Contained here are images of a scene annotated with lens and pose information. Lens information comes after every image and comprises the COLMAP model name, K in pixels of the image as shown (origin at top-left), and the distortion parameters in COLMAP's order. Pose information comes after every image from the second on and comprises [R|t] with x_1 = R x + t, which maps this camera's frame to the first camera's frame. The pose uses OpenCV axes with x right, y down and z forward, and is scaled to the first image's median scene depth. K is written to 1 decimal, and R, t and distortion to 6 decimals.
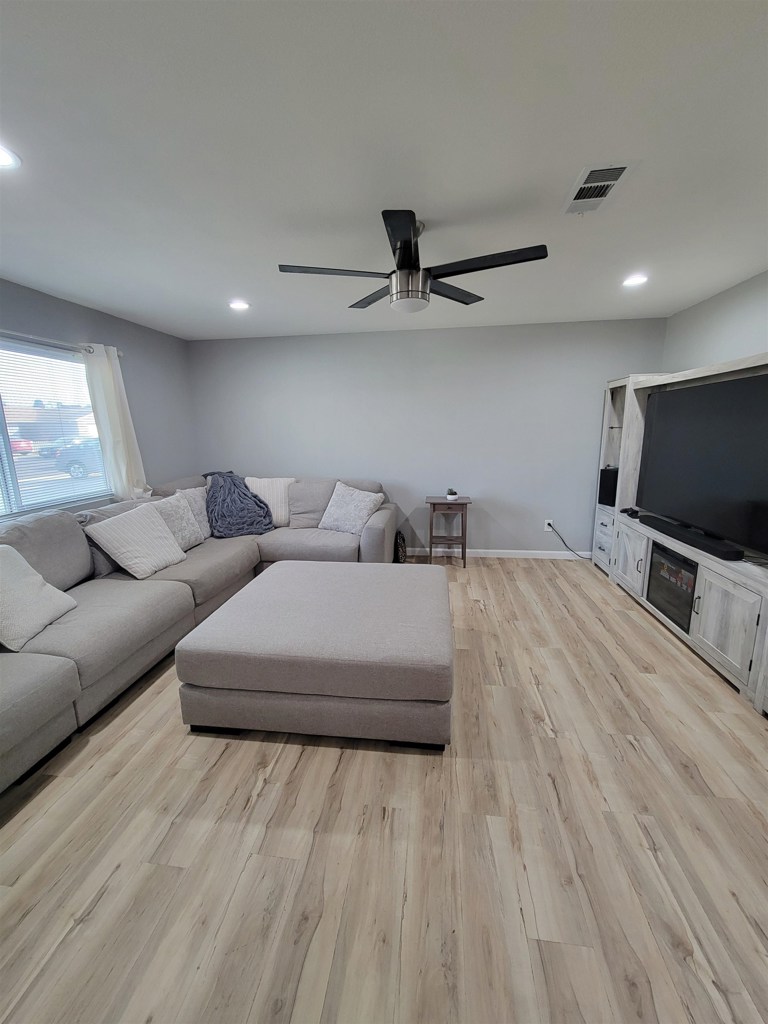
lens RADIAL K [[418.3, 0, 378.6], [0, 418.3, 511.8], [0, 0, 1]] dist [0.006502, -0.004644]
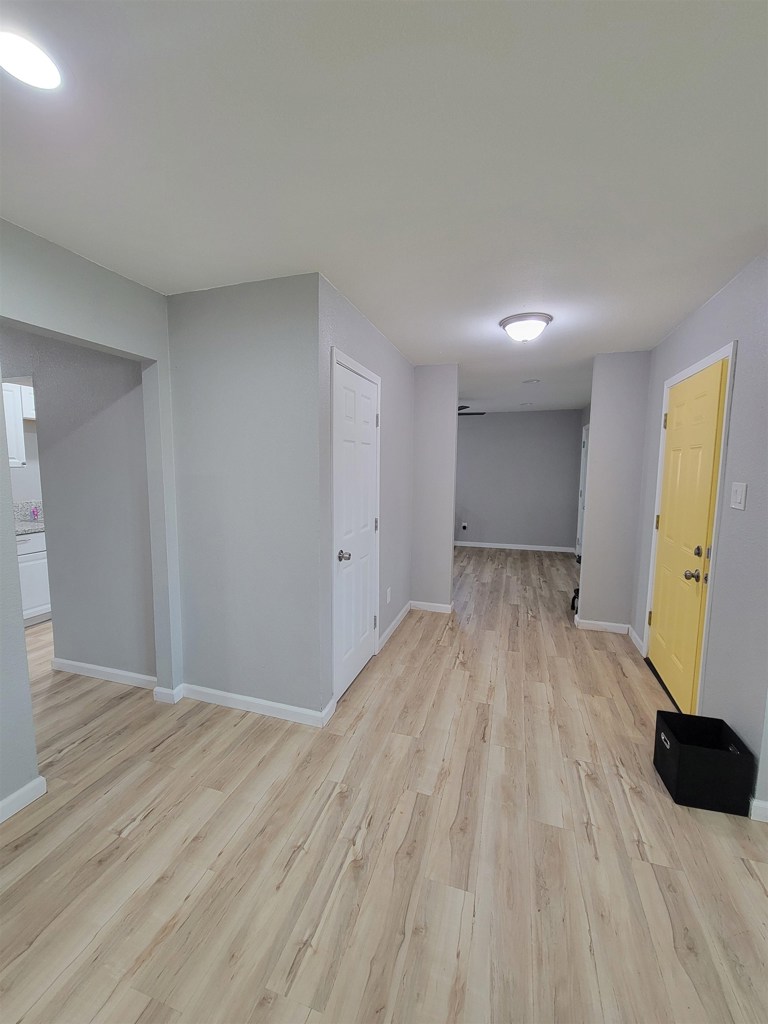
lens RADIAL K [[418.3, 0, 378.6], [0, 418.3, 511.8], [0, 0, 1]] dist [0.006502, -0.004644]
pose [[-0.984963, -0.008226, 0.172569, 0.253579], [0.044427, 0.953215, 0.299012, -0.239427], [-0.166955, 0.302182, -0.938516, 1.091868]]
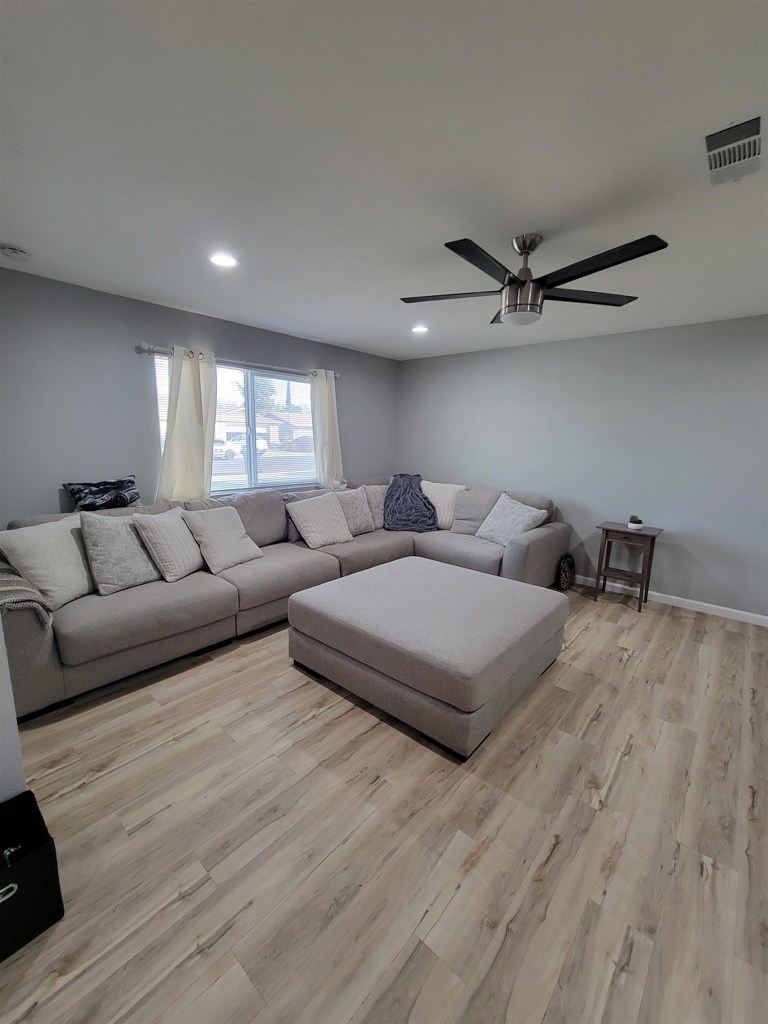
lens RADIAL K [[418.3, 0, 378.6], [0, 418.3, 511.8], [0, 0, 1]] dist [0.006502, -0.004644]
pose [[0.833808, 0.131849, -0.536078, 0.413665], [-0.144383, 0.989344, 0.018759, -0.009278], [0.532839, 0.061759, 0.843960, 0.010931]]
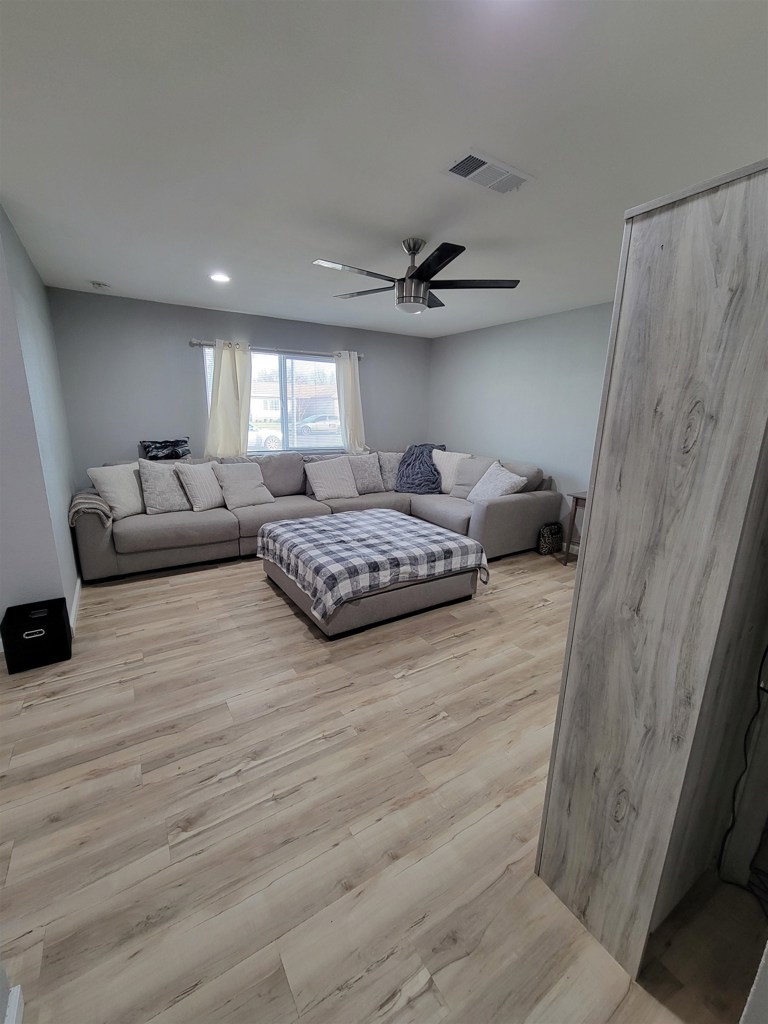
lens RADIAL K [[418.3, 0, 378.6], [0, 418.3, 511.8], [0, 0, 1]] dist [0.006502, -0.004644]
pose [[0.641385, 0.207728, -0.738562, 1.116394], [-0.180786, 0.976461, 0.117641, -0.038683], [0.745615, 0.058069, 0.663842, 0.161439]]
